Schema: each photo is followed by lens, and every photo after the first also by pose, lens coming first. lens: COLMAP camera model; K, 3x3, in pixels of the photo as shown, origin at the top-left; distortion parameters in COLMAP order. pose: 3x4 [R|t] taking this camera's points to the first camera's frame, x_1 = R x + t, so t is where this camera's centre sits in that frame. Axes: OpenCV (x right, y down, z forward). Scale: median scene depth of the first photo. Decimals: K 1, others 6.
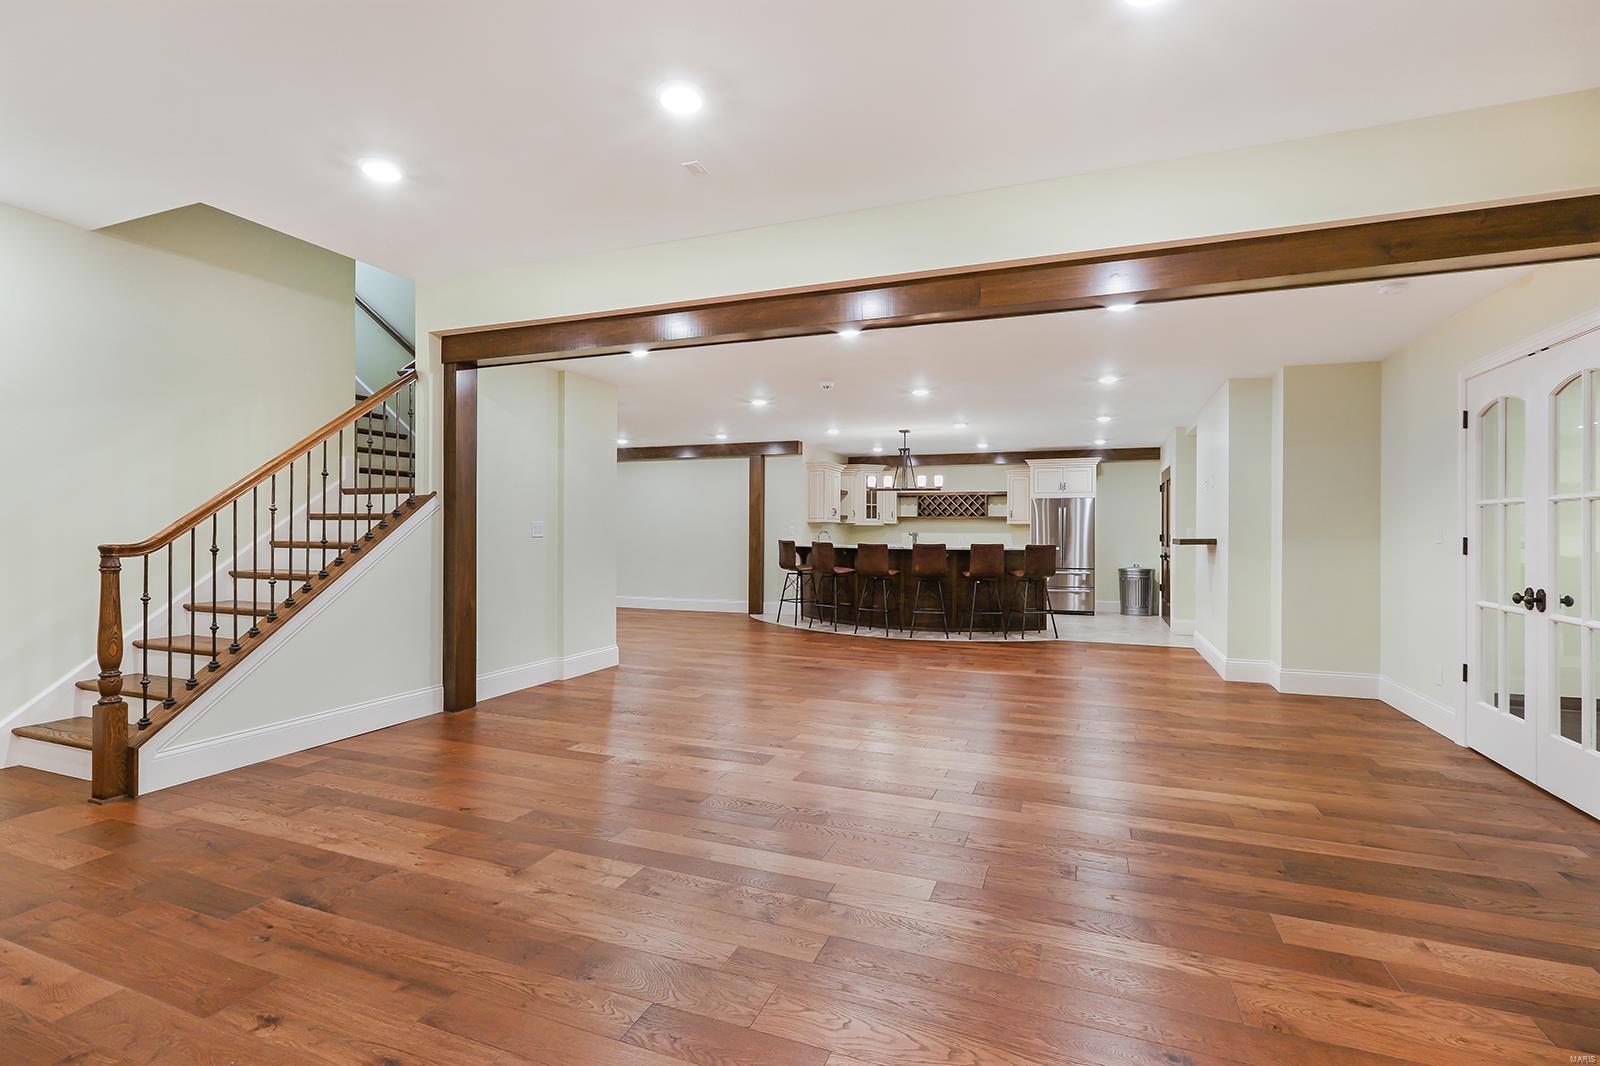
lens RADIAL K [[728.1, 0, 799.9], [0, 728.1, 537.0], [0, 0, 1]] dist [0.001340, 0.000129]
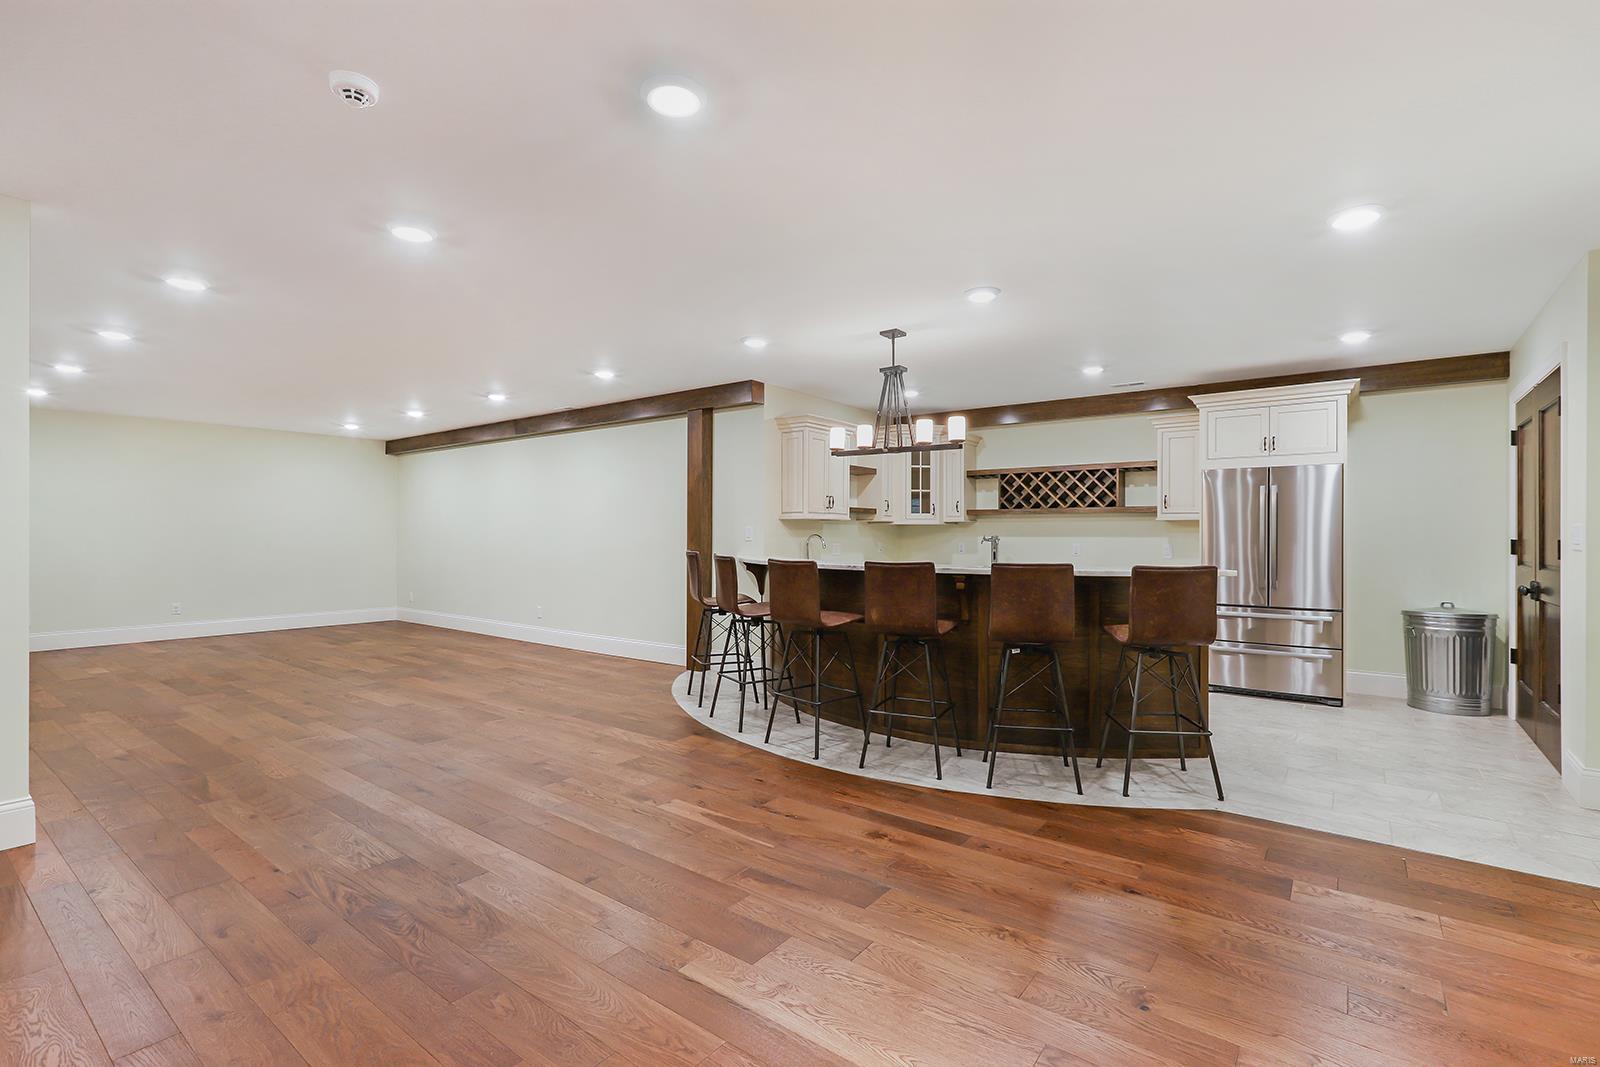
lens RADIAL K [[728.1, 0, 799.9], [0, 728.1, 537.5], [0, 0, 1]] dist [0.001340, 0.000129]
pose [[0.961636, -0.000909, -0.274327, 0.185914], [-0.000648, 0.999984, -0.005585, -0.001931], [0.274328, 0.005549, 0.961620, 0.426097]]
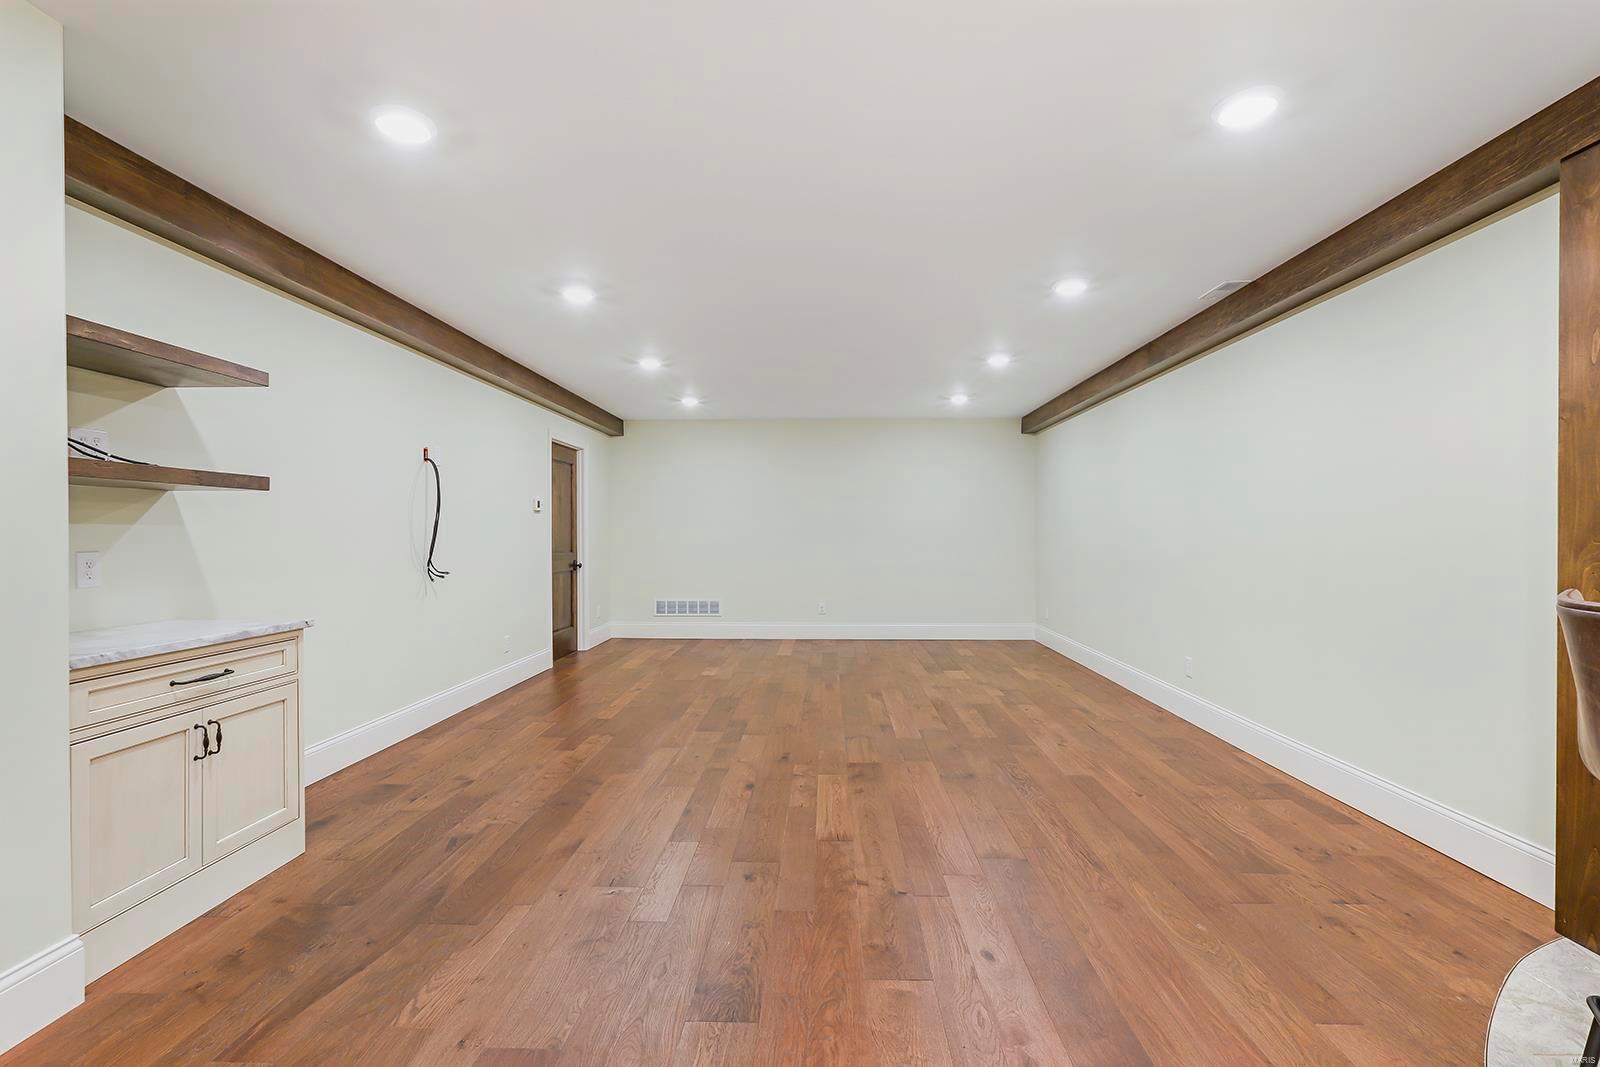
lens RADIAL K [[728.1, 0, 799.9], [0, 728.1, 537.5], [0, 0, 1]] dist [0.001340, 0.000129]
pose [[0.336420, 0.000326, -0.941712, 0.054449], [-0.005703, 0.999982, -0.001691, -0.004360], [0.941695, 0.005939, 0.336416, 0.706480]]
